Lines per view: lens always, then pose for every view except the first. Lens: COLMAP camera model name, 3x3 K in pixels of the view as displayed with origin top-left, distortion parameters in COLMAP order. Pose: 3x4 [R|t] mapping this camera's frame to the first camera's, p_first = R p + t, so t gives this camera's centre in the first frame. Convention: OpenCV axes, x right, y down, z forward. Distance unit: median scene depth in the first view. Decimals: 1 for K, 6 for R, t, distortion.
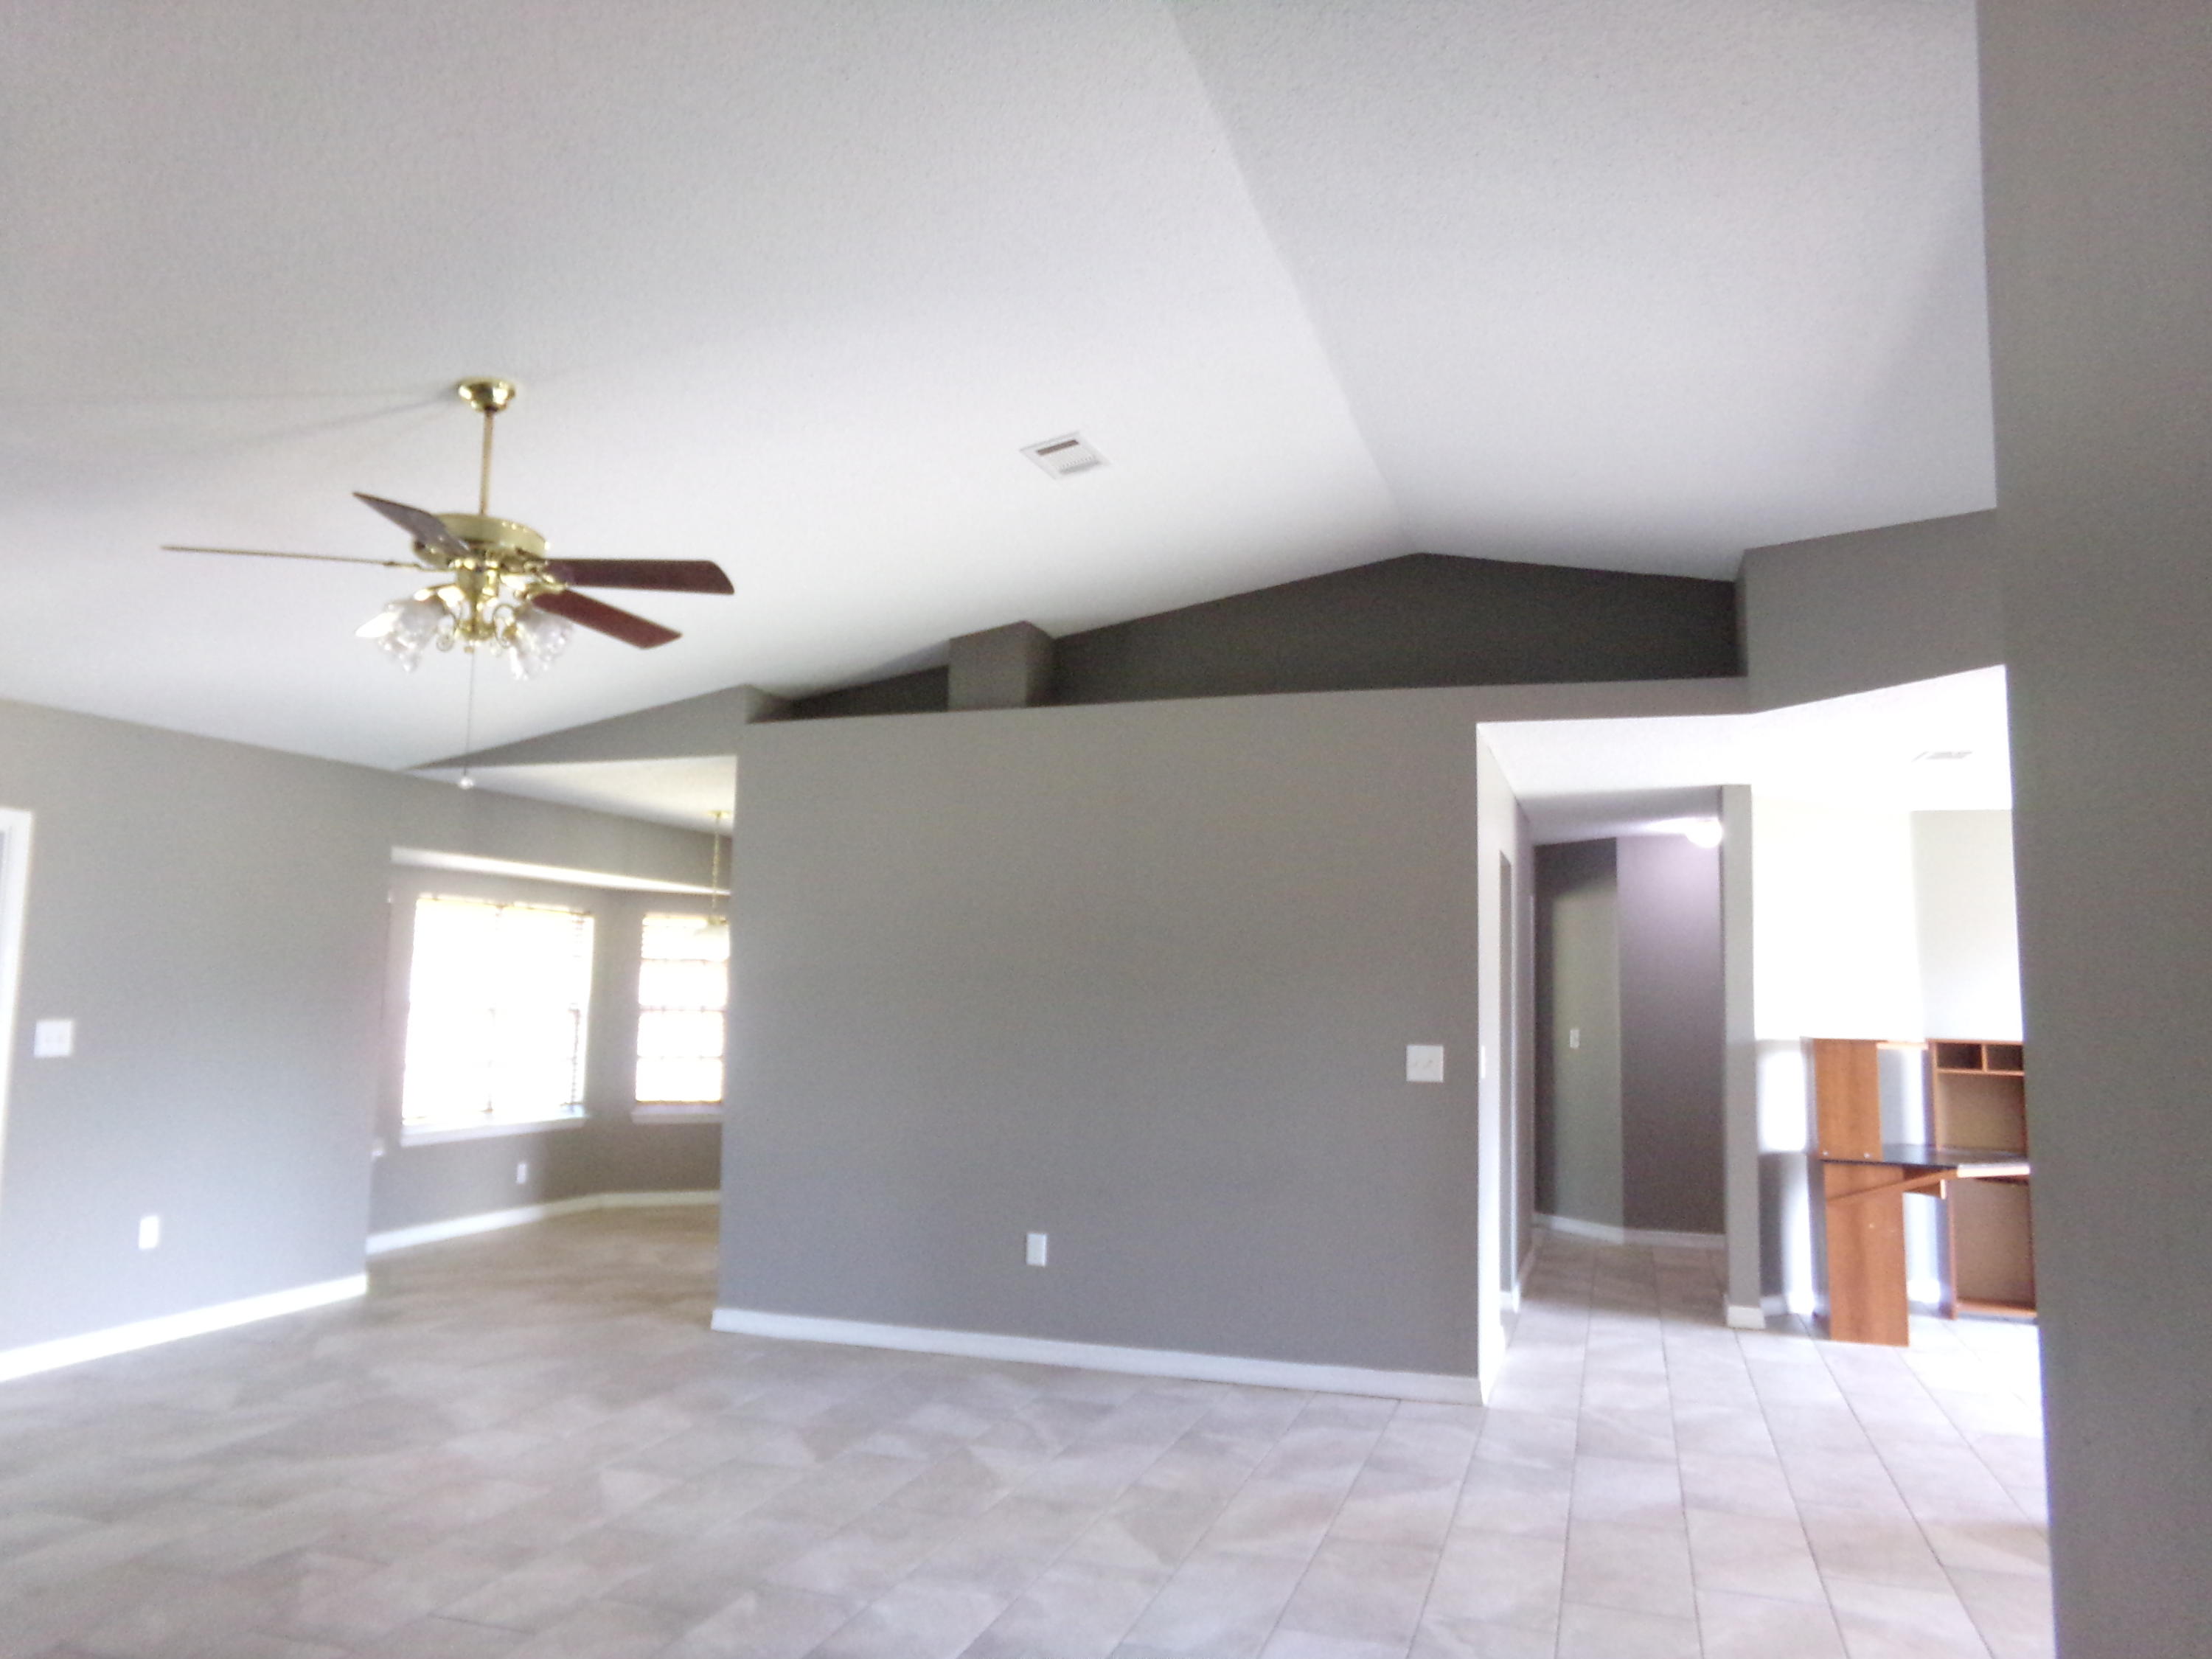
lens RADIAL K [[1523.5, 0, 1106.0], [0, 1523.5, 829.5], [0, 0, 1]] dist [-0.078928, 0.133480]
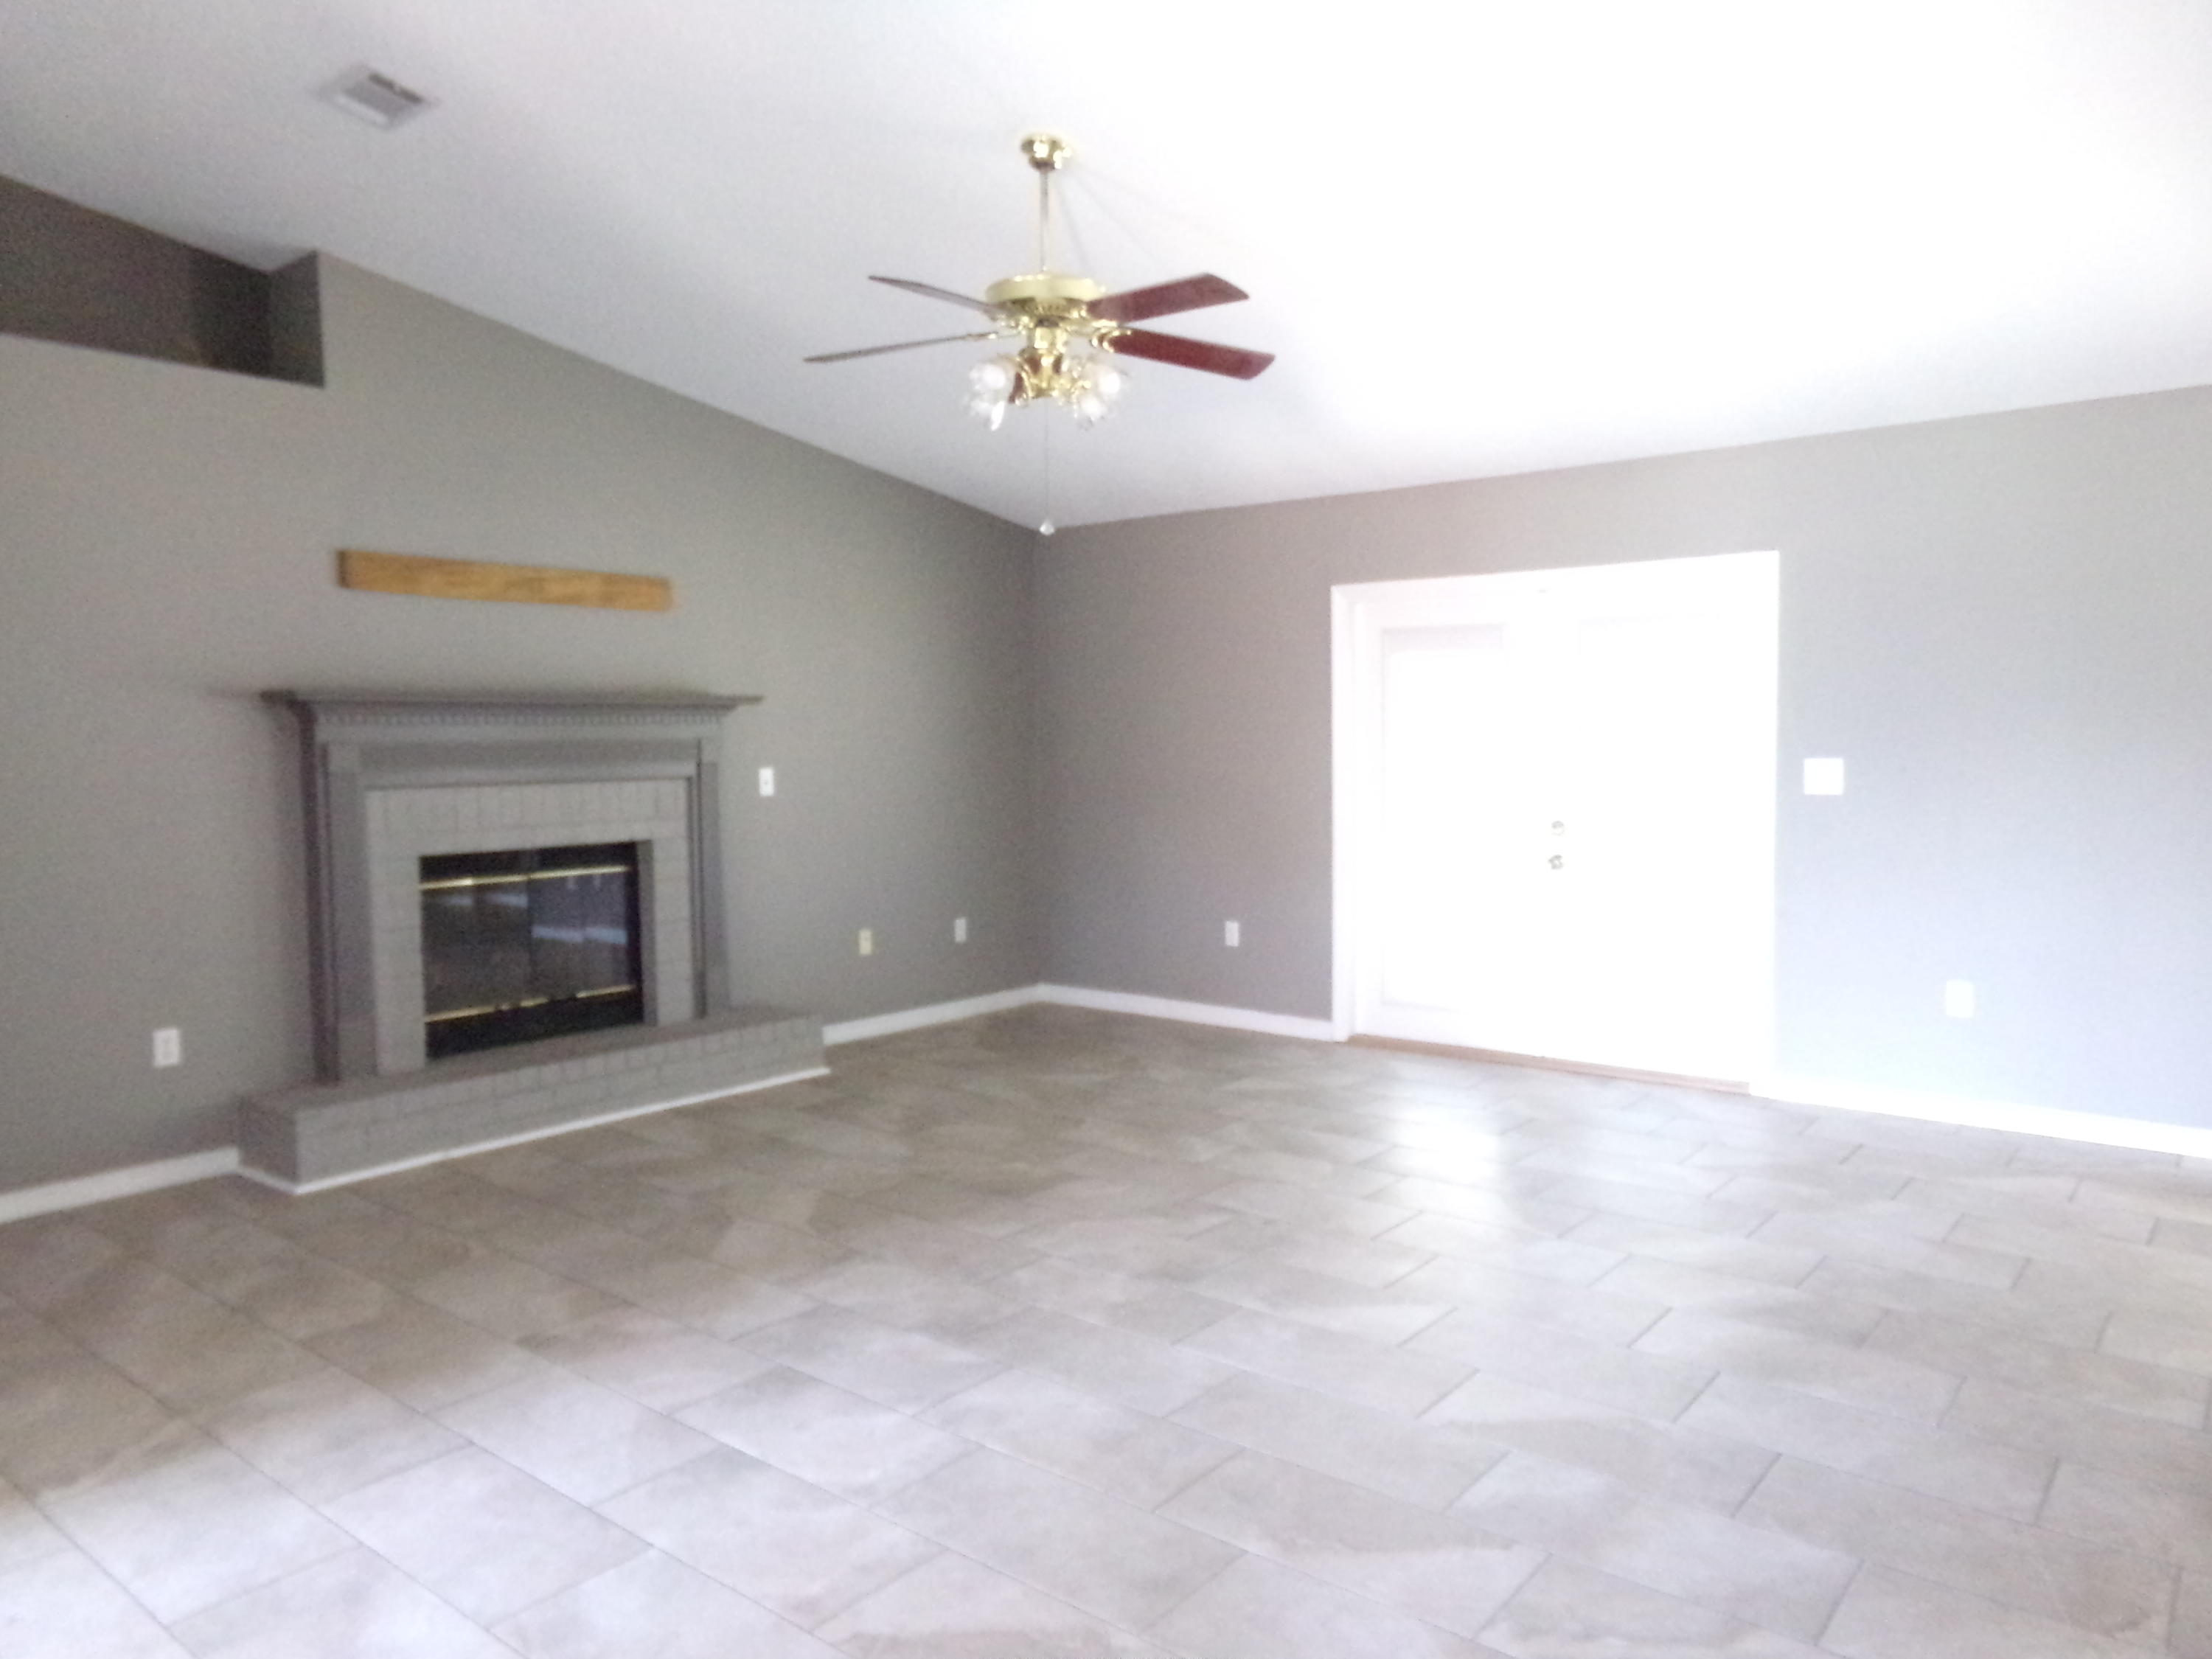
lens RADIAL K [[1529.8, 0, 1104.3], [0, 1529.8, 805.2], [0, 0, 1]] dist [-0.101935, 0.151752]
pose [[-0.358842, 0.026426, -0.933024, 0.421936], [0.105219, 0.994373, -0.012304, 0.131976], [0.927449, -0.102587, -0.359604, 1.016129]]
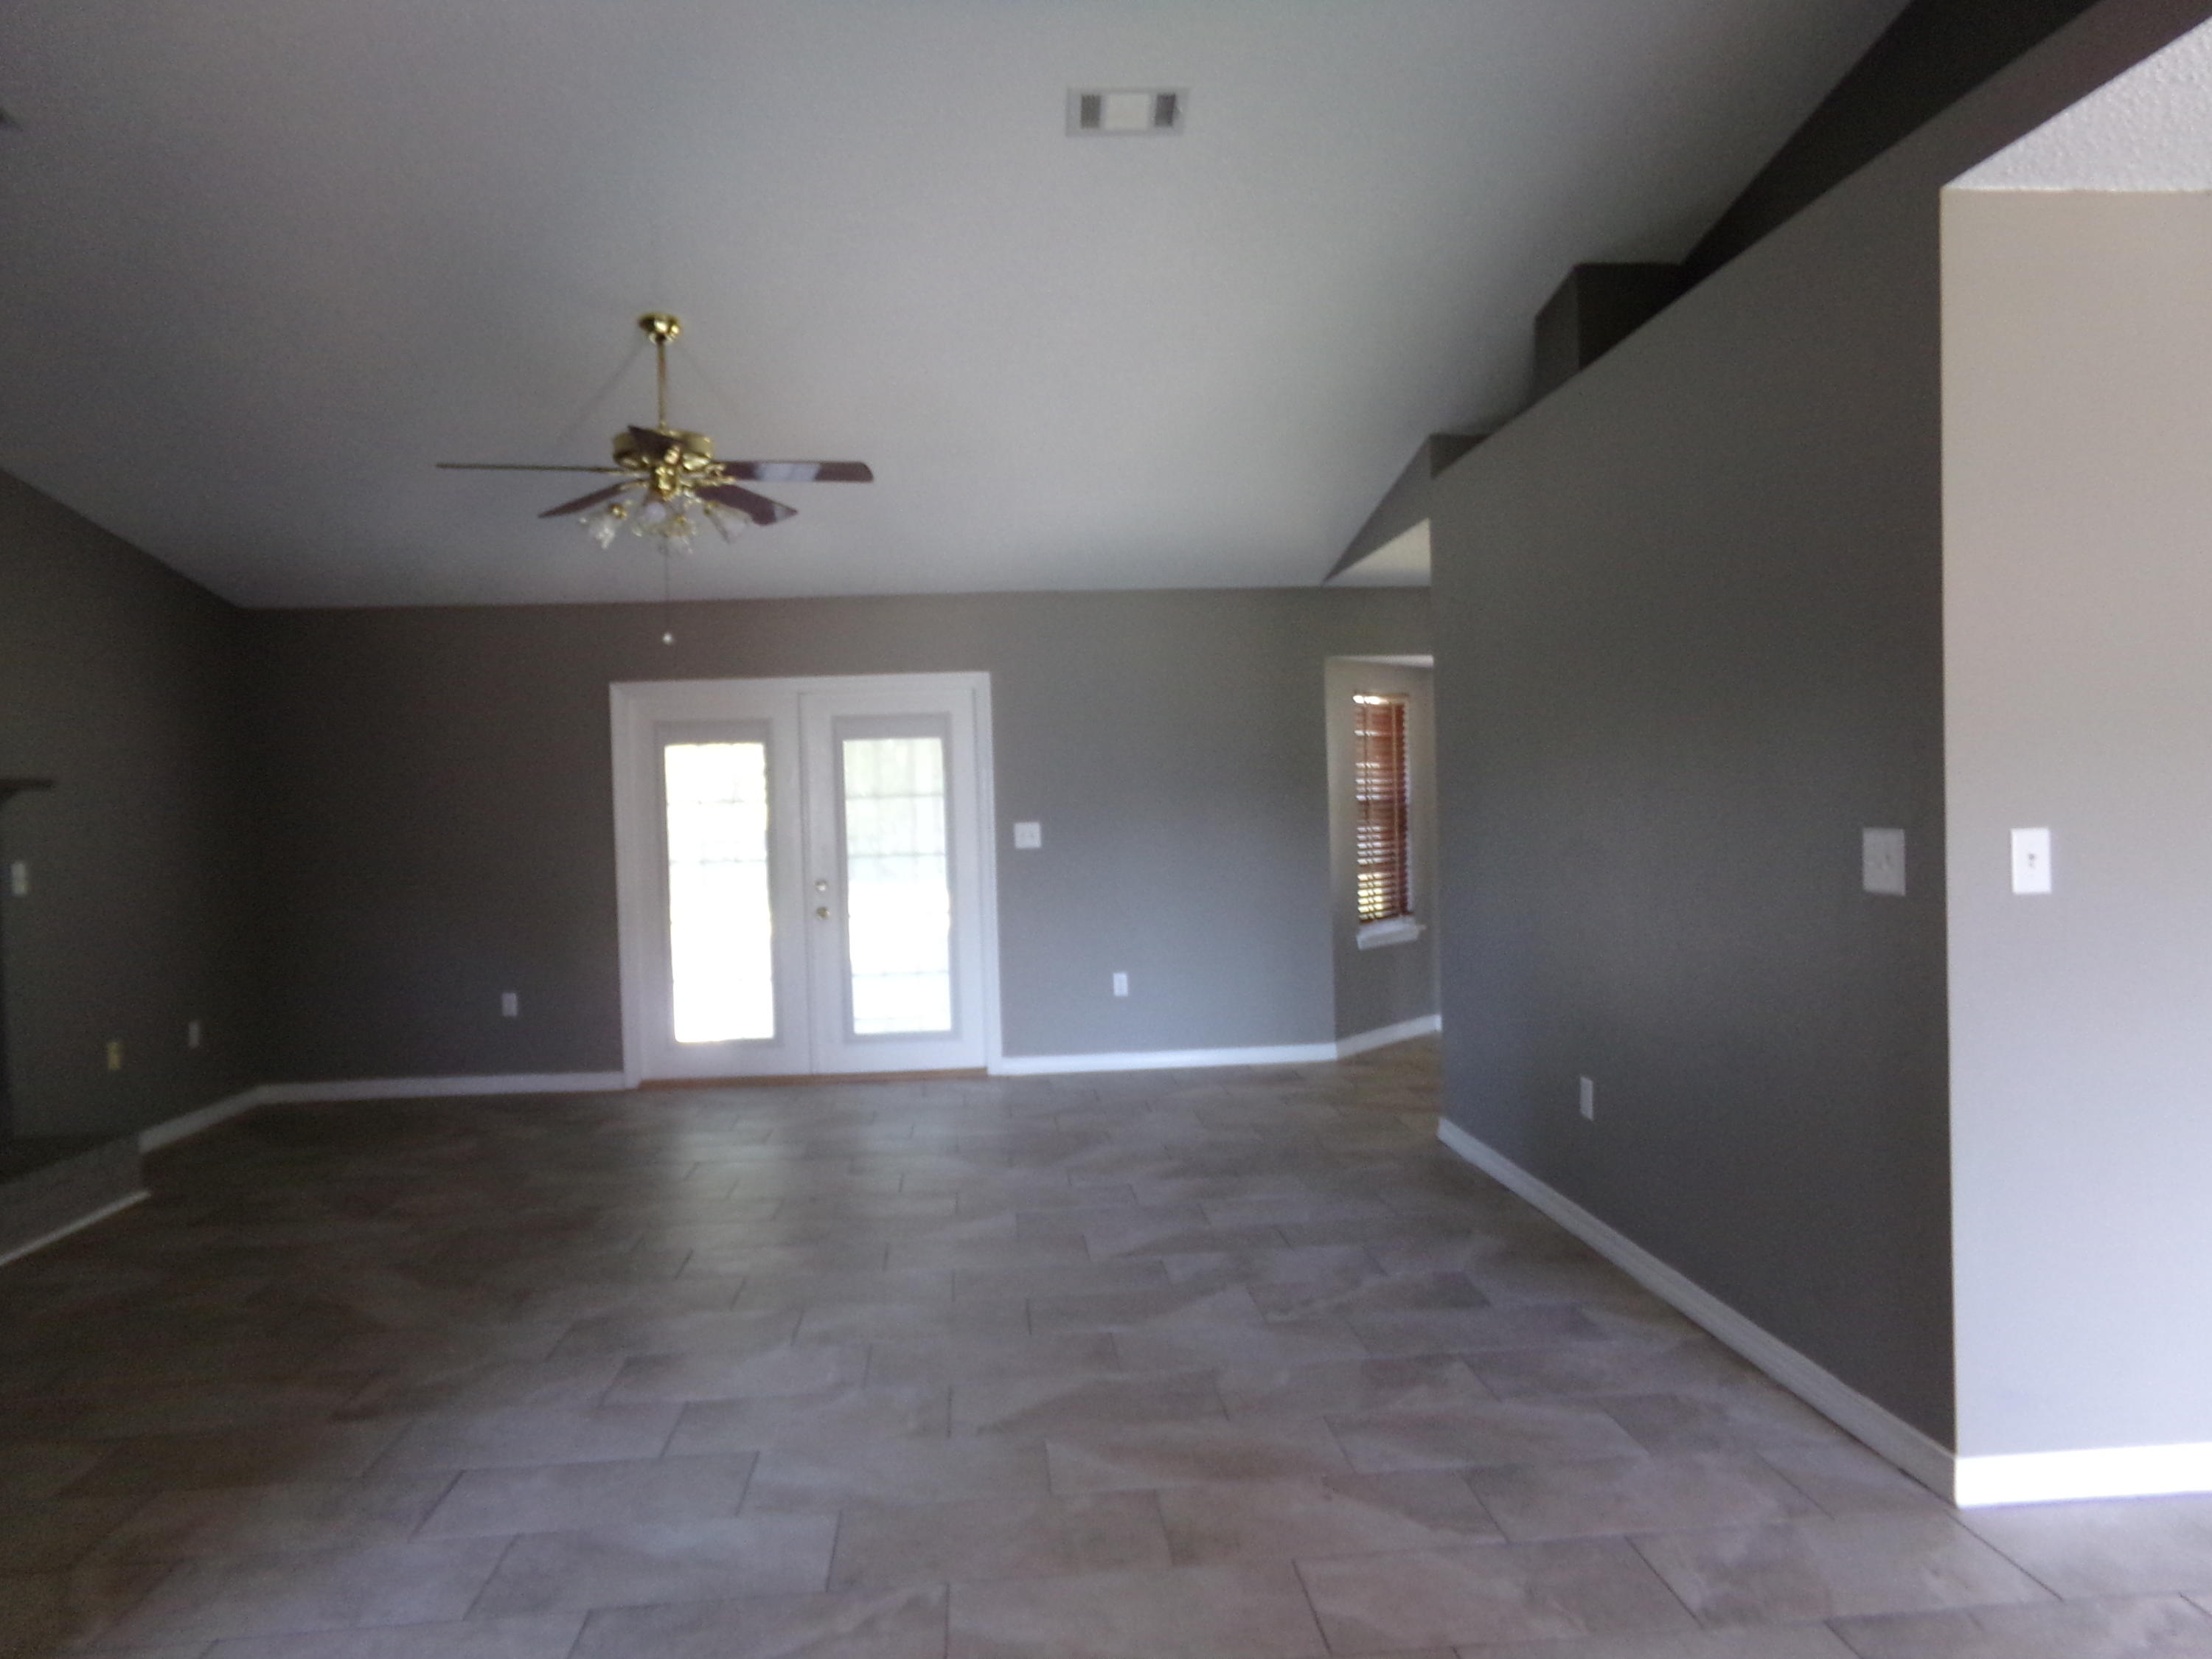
lens RADIAL K [[1539.4, 0, 1096.8], [0, 1539.4, 812.3], [0, 0, 1]] dist [-0.033585, 0.070940]
pose [[0.386654, -0.022468, -0.921951, 0.669792], [0.136774, 0.990045, 0.033233, 0.088352], [0.912026, -0.138948, 0.385878, 0.582994]]
